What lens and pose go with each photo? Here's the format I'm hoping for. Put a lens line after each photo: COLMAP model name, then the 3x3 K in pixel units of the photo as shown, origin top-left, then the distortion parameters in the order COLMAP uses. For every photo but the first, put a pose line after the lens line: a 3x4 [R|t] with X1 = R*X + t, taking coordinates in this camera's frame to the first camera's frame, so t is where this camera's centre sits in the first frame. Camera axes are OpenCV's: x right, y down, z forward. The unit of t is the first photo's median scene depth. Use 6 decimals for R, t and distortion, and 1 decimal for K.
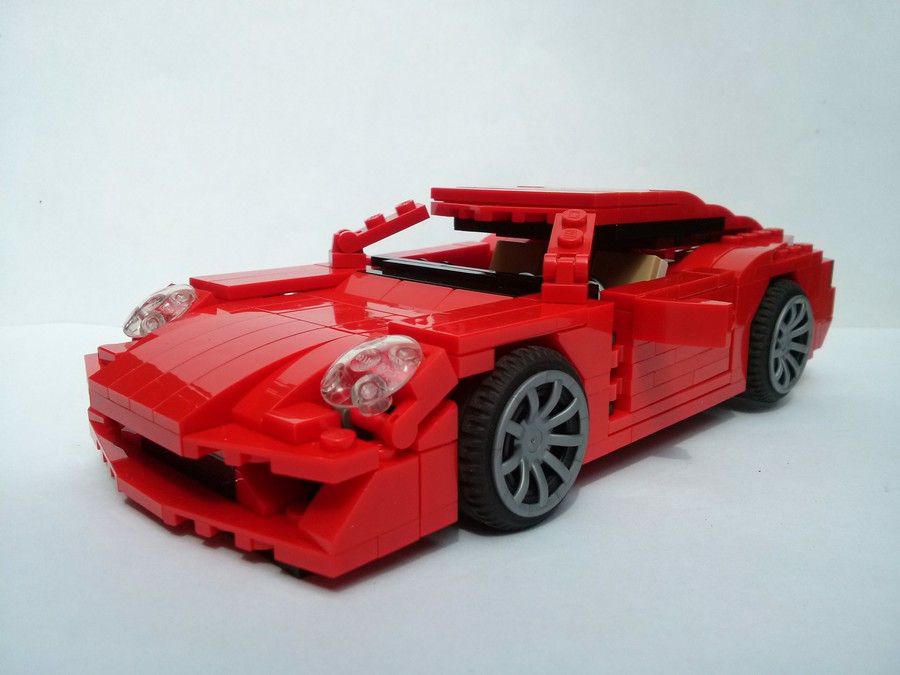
lens RADIAL K [[835.5, 0, 450.0], [0, 835.5, 337.5], [0, 0, 1]] dist [0.112659, -0.327789]
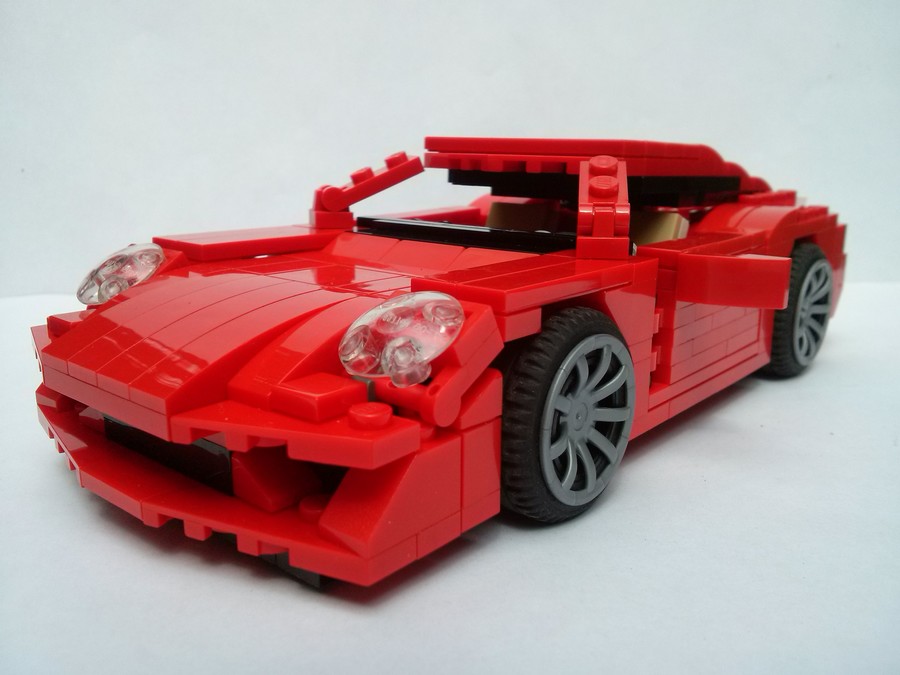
lens RADIAL K [[838.0, 0, 450.0], [0, 838.0, 337.5], [0, 0, 1]] dist [0.094820, -0.275692]
pose [[0.996569, -0.010711, 0.082067, -0.093057], [0.009754, 0.999880, 0.012056, 0.027707], [-0.082187, -0.011214, 0.996554, 0.139769]]
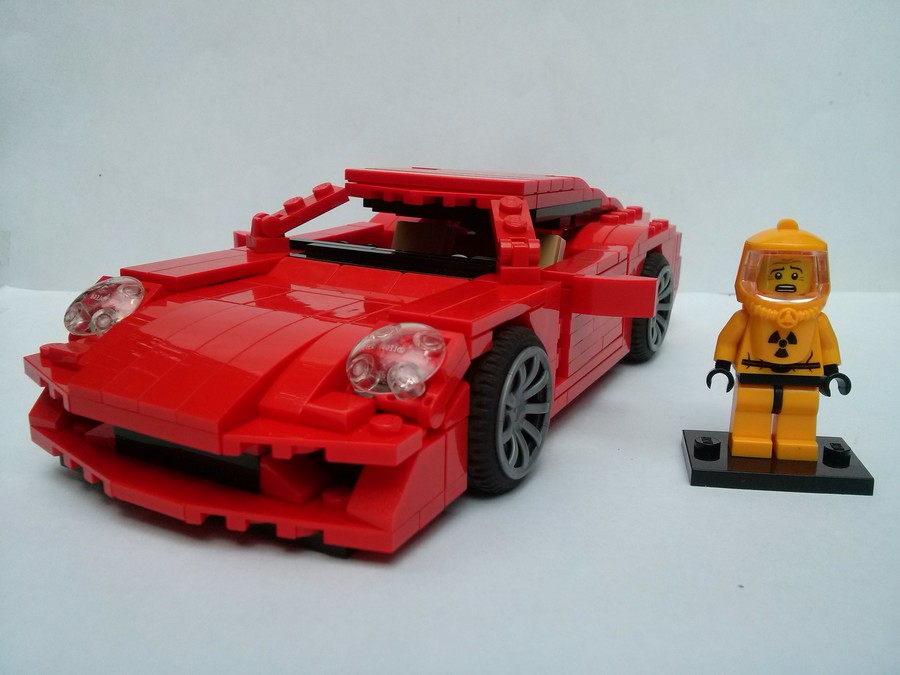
lens RADIAL K [[838.0, 0, 450.0], [0, 838.0, 337.5], [0, 0, 1]] dist [0.094820, -0.275692]
pose [[0.954371, -0.055741, 0.293375, -0.277546], [0.041928, 0.997705, 0.053167, -0.032888], [-0.295665, -0.038441, 0.954518, -0.031140]]
